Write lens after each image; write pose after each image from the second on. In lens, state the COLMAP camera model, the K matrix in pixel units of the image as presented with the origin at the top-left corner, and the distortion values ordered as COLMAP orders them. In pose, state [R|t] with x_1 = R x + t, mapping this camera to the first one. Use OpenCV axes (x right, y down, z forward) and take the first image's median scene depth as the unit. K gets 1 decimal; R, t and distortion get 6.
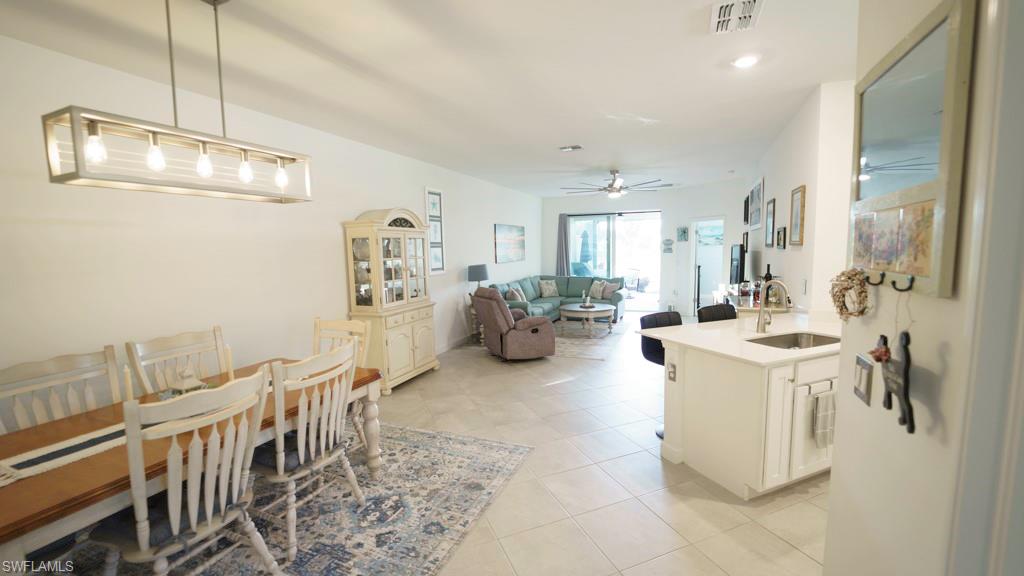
lens RADIAL K [[416.2, 0, 512.8], [0, 416.2, 292.0], [0, 0, 1]] dist [-0.002088, -0.000015]
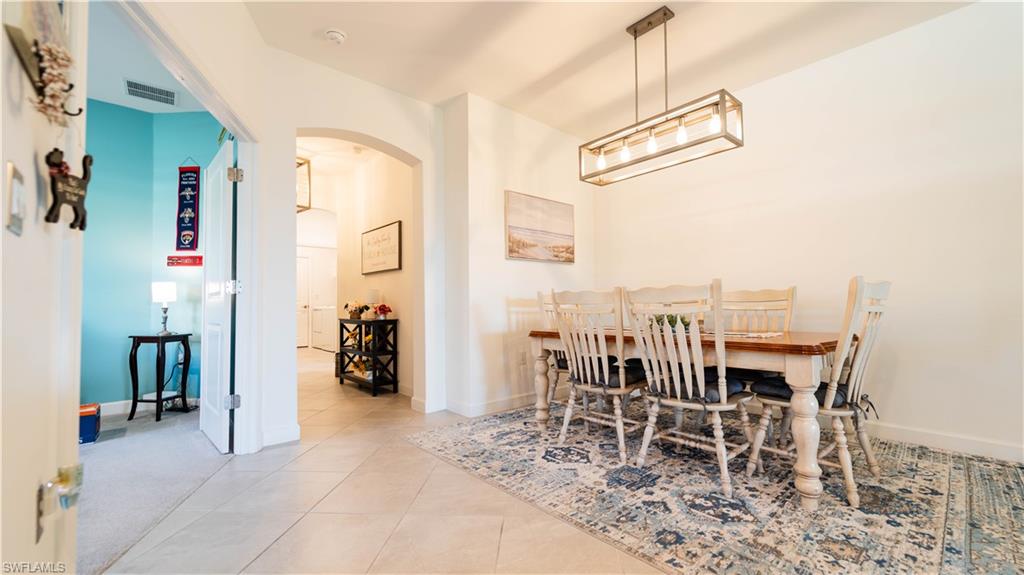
lens RADIAL K [[416.2, 0, 512.8], [0, 416.2, 291.5], [0, 0, 1]] dist [-0.002088, -0.000015]
pose [[-0.427792, 0.001376, -0.903876, 0.300844], [-0.071325, 0.996829, 0.035274, 0.072493], [0.901059, 0.079559, -0.426337, 0.538565]]
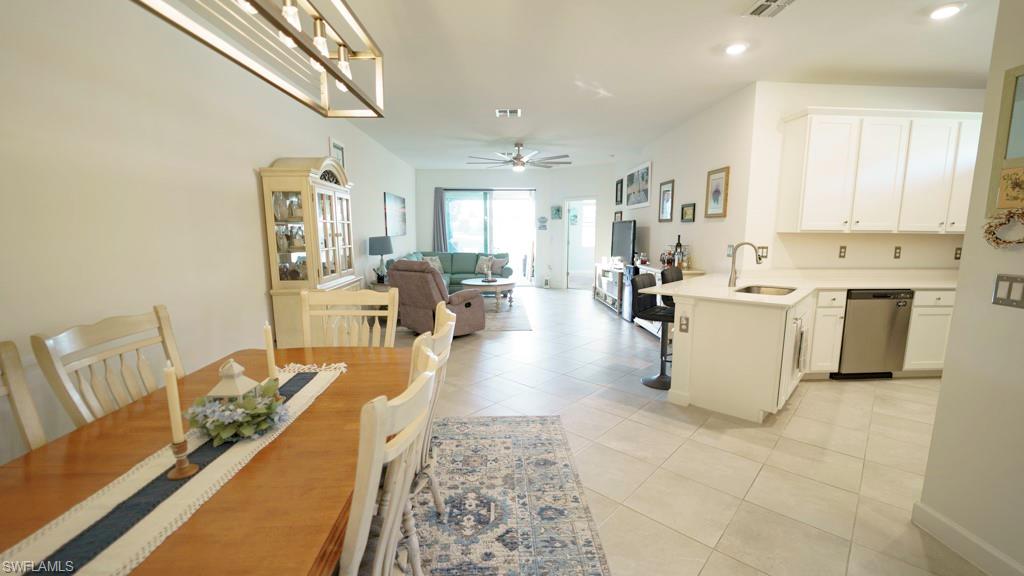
lens RADIAL K [[416.4, 0, 515.2], [0, 416.4, 290.8], [0, 0, 1]] dist [0.001469, 0.000227]
pose [[0.905099, -0.041354, 0.423186, -0.319785], [0.025425, 0.998742, 0.043219, 0.029613], [-0.424441, -0.028358, 0.905012, 0.127763]]
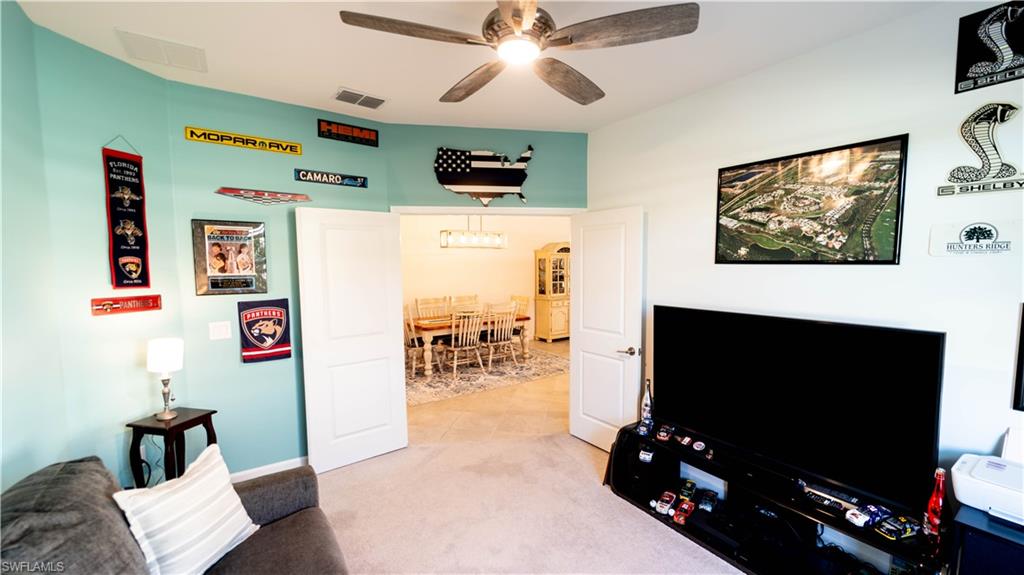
lens RADIAL K [[412.8, 0, 525.6], [0, 412.8, 292.8], [0, 0, 1]] dist [0.001279, 0.000086]
pose [[0.860676, 0.058361, -0.505797, 0.537020], [-0.069653, 0.997565, -0.003421, 0.037864], [0.504365, 0.038175, 0.862646, -0.668359]]
